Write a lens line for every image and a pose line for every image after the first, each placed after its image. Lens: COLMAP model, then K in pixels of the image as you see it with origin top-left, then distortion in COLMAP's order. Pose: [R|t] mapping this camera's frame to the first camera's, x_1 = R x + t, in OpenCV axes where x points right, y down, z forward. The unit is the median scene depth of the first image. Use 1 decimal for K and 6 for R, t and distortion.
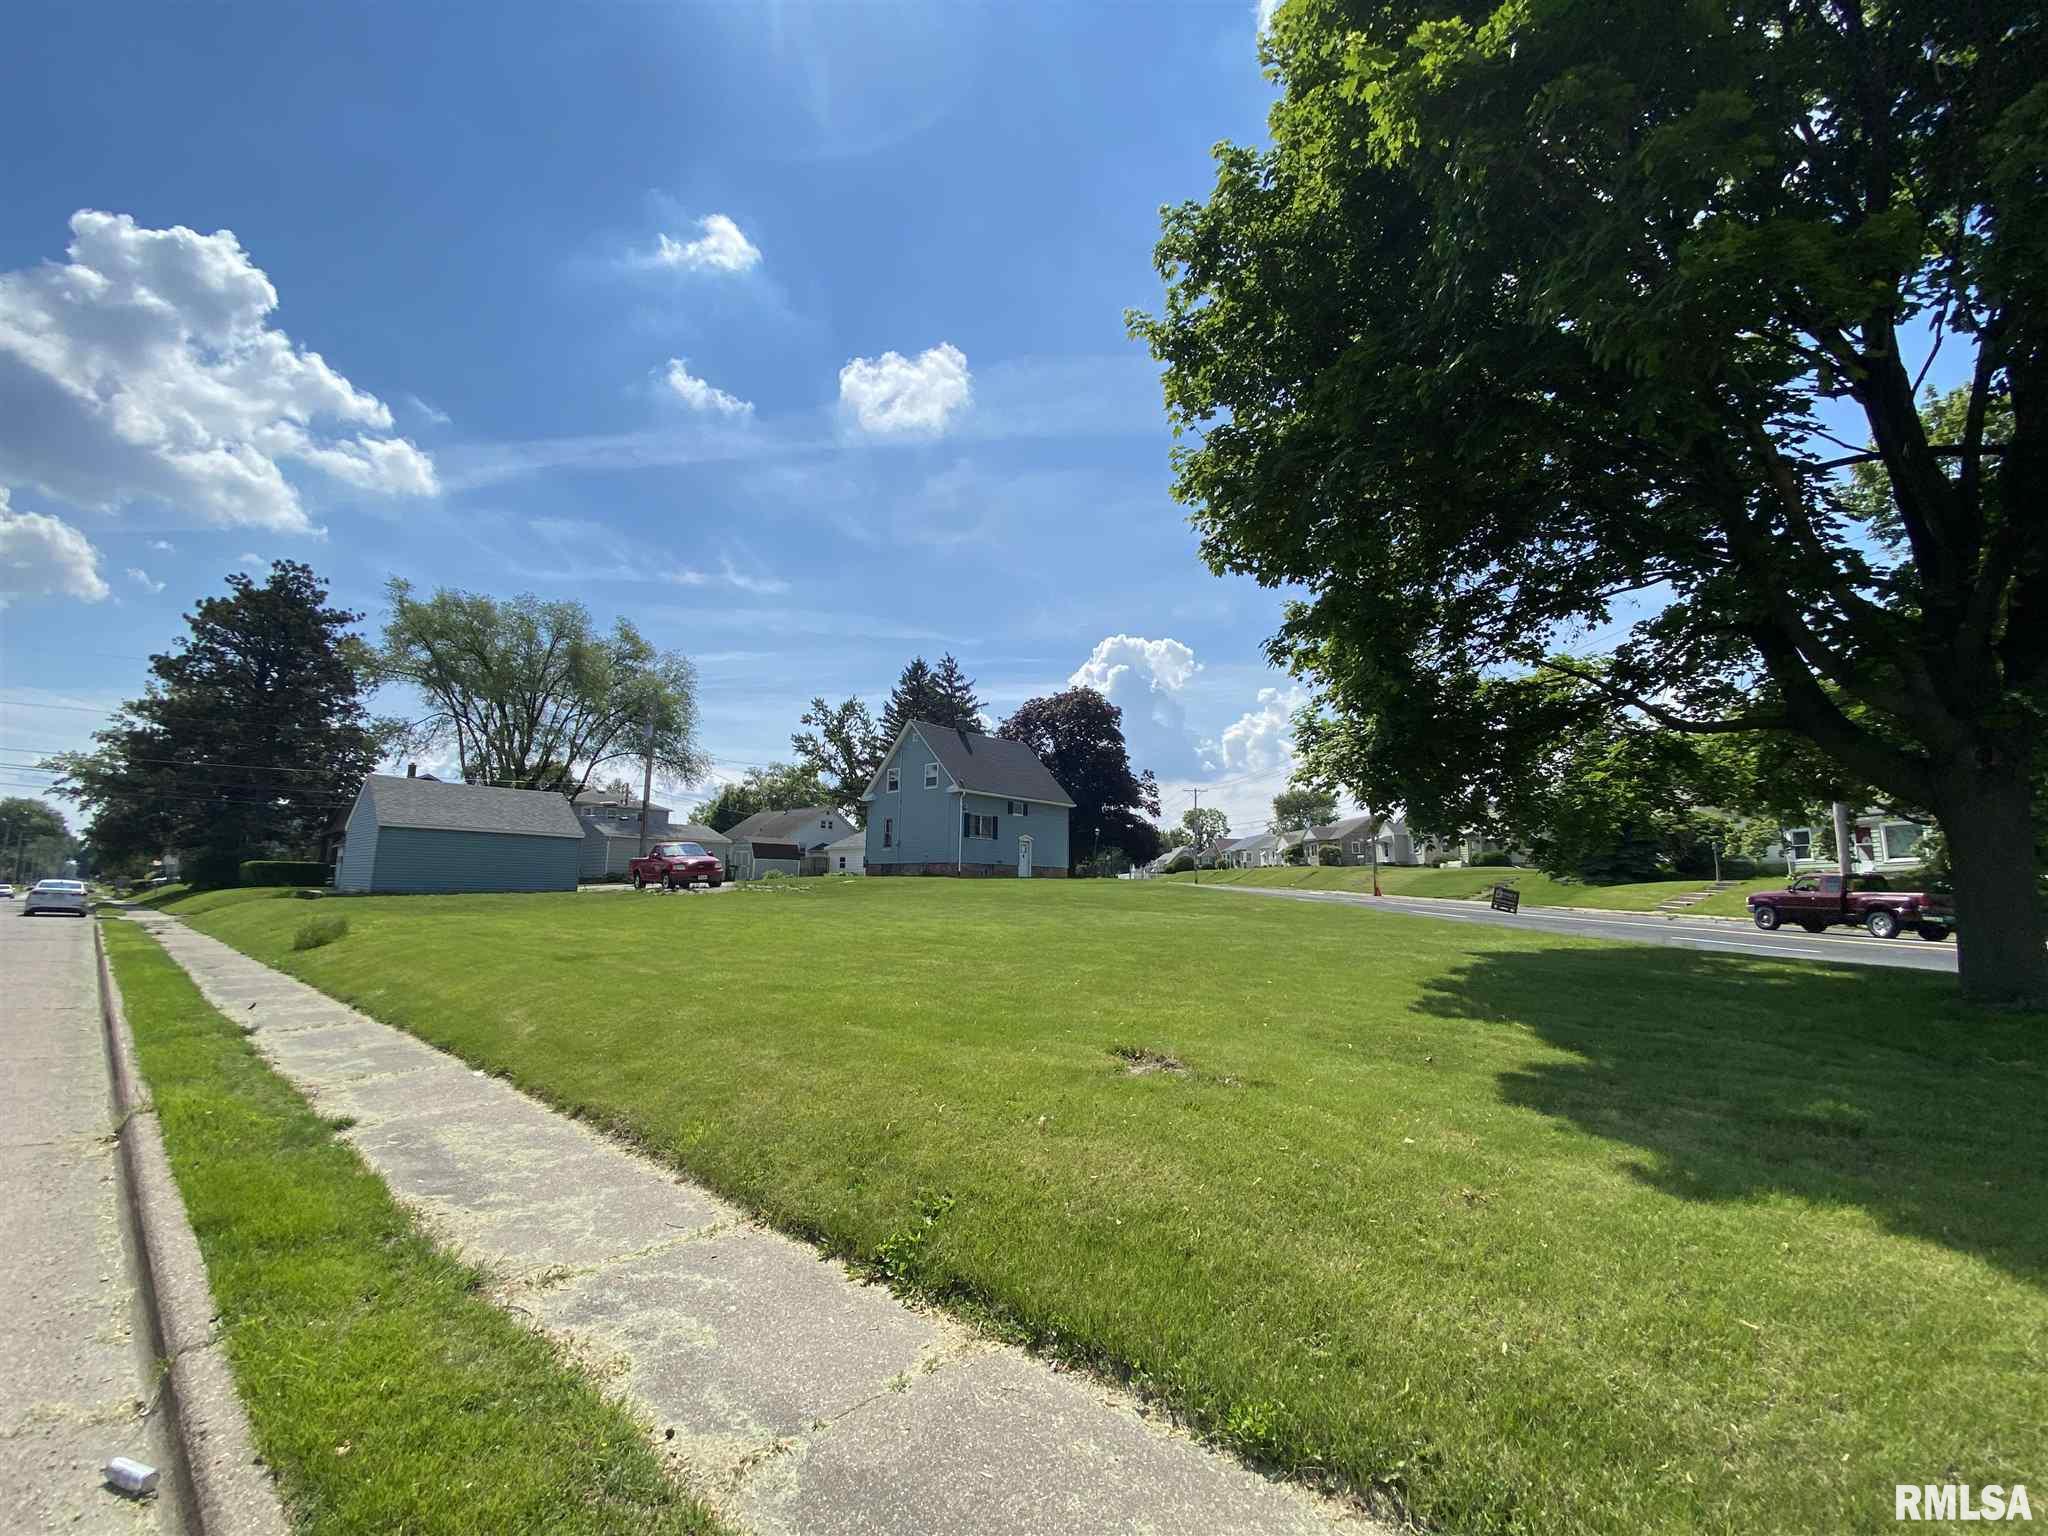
lens RADIAL K [[825.8, 0, 1034.1], [0, 825.8, 766.4], [0, 0, 1]] dist [0.050760, -0.038567]
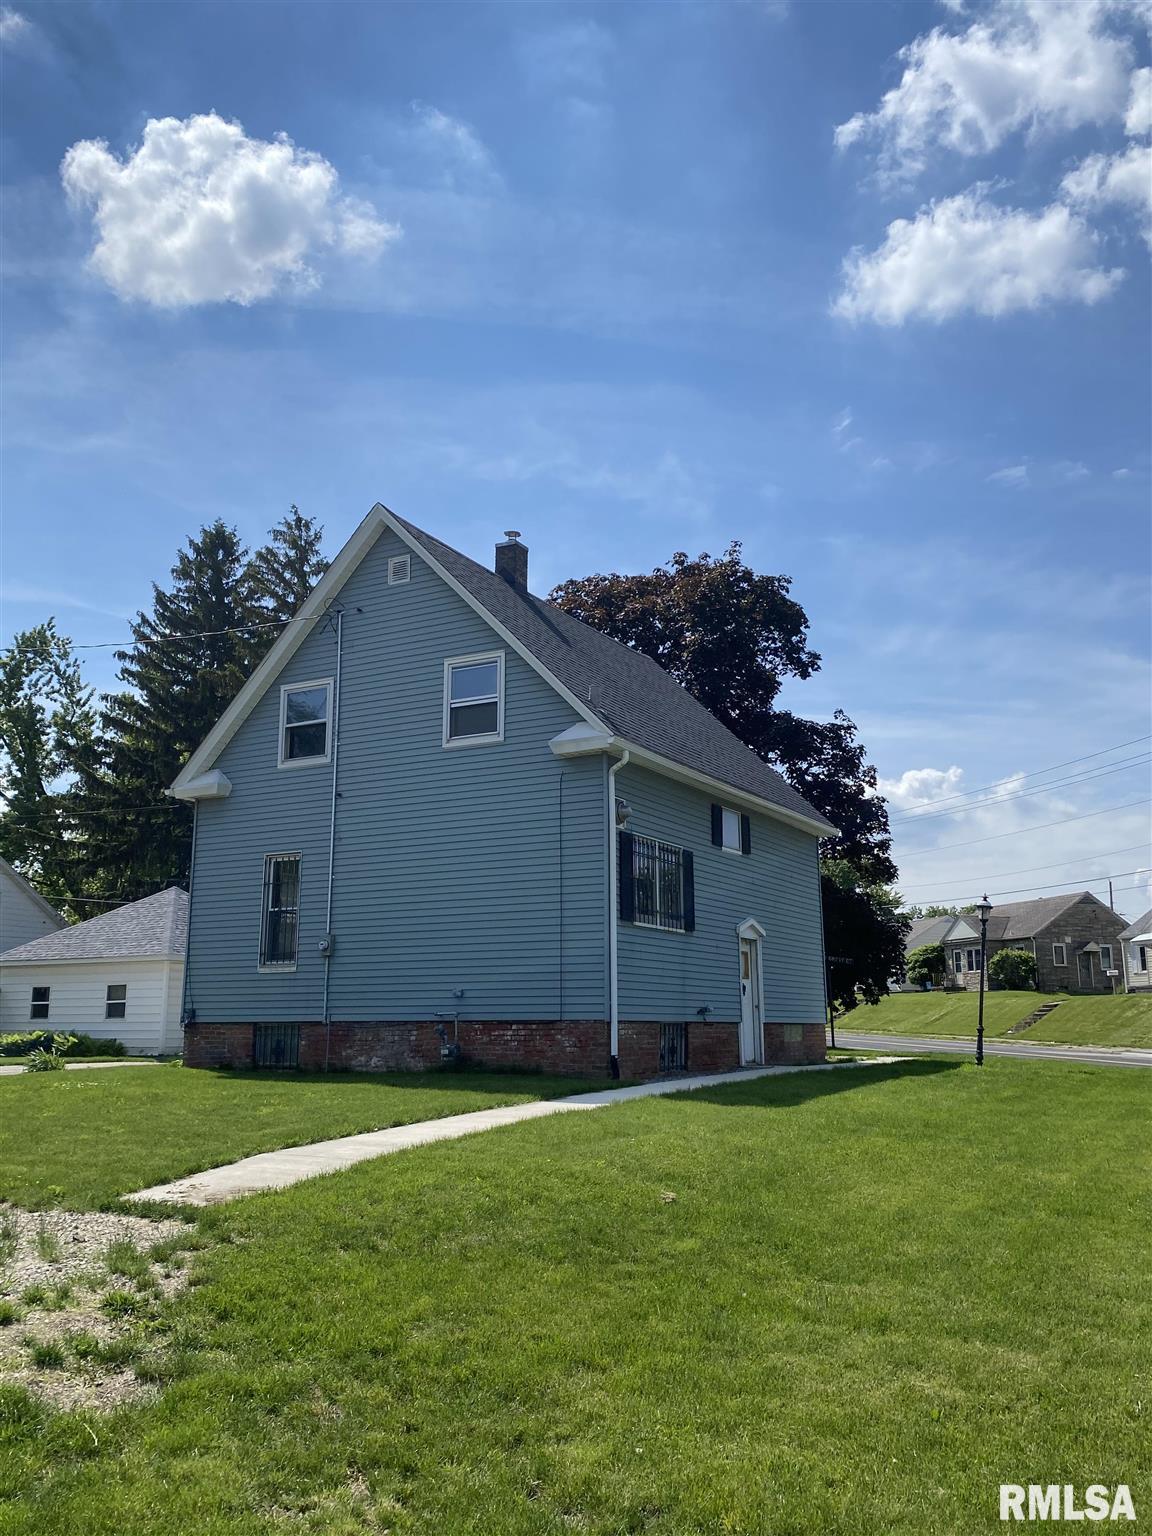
lens RADIAL K [[1244.9, 0, 576.0], [0, 1244.9, 768.0], [0, 0, 1]] dist [0.008647, 0.002324]
pose [[0.974496, 0.030486, 0.222325, -0.143882], [-0.019238, 0.998431, -0.052585, 0.043767], [-0.223579, 0.046966, 0.973554, 0.469767]]
